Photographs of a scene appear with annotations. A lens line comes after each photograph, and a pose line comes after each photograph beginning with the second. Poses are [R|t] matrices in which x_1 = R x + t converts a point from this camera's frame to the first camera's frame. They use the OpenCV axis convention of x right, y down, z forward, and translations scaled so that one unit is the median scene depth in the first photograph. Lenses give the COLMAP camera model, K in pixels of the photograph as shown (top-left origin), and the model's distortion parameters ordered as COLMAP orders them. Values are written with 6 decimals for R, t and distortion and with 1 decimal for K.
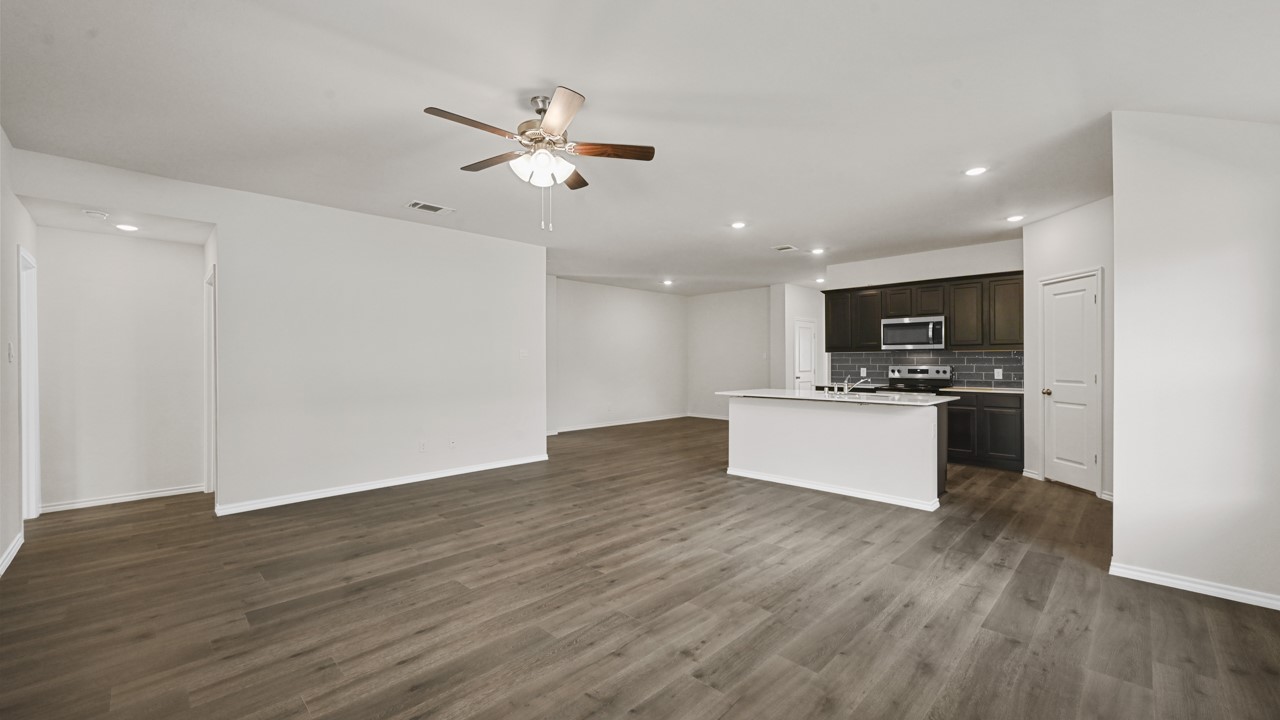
lens RADIAL K [[502.5, 0, 640.0], [0, 502.5, 360.0], [0, 0, 1]] dist [0.000739, 0.000029]
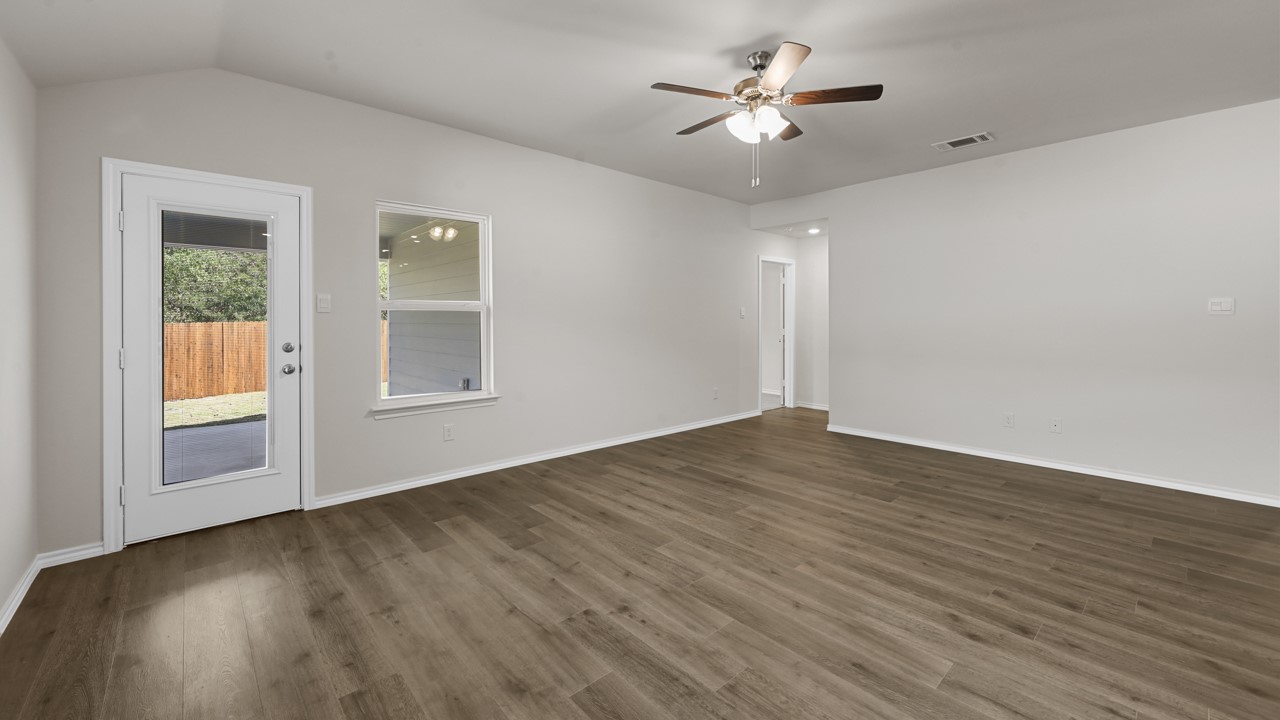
lens RADIAL K [[510.0, 0, 642.2], [0, 510.0, 324.0], [0, 0, 1]] dist [0.003512, 0.000428]
pose [[-0.054714, 0.010501, -0.998447, 0.834232], [0.003647, 0.999940, 0.010317, 0.004051], [0.998495, -0.003077, -0.054749, 0.829483]]
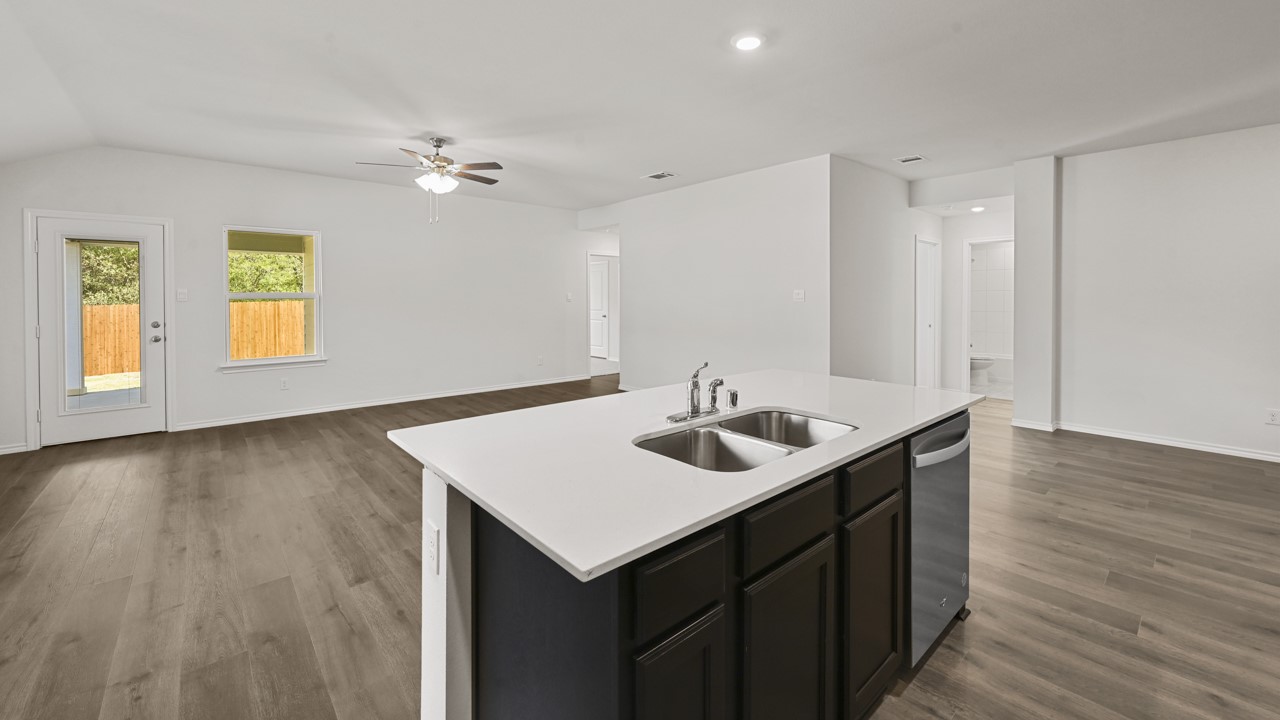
lens RADIAL K [[503.6, 0, 639.0], [0, 503.6, 306.0], [0, 0, 1]] dist [-0.000670, 0.000343]
pose [[-0.065057, 0.019903, -0.997683, 1.340271], [0.004646, 0.999796, 0.019642, -0.023708], [0.997871, -0.003357, -0.065136, 1.735423]]
